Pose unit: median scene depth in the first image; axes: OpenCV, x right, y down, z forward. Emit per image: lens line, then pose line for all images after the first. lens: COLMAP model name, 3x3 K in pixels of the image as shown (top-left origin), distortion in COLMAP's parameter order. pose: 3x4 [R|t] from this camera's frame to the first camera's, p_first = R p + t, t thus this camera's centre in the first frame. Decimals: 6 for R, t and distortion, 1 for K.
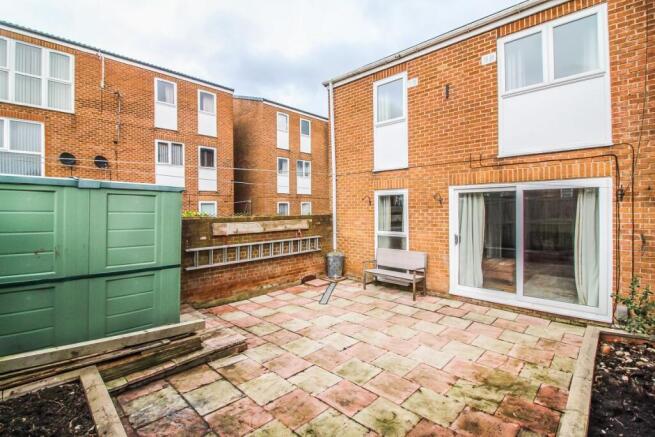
lens RADIAL K [[301.7, 0, 327.6], [0, 301.7, 208.7], [0, 0, 1]] dist [-0.000106, -0.000033]
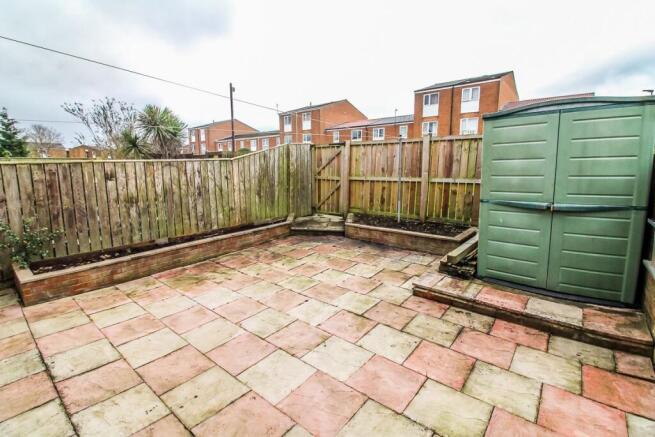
lens RADIAL K [[301.7, 0, 327.6], [0, 301.7, 208.7], [0, 0, 1]] dist [-0.000106, -0.000033]
pose [[-0.997643, 0.016529, -0.066598, 0.056076], [0.007370, 0.990750, 0.135497, 0.087696], [0.068222, 0.134686, -0.988537, 2.095719]]
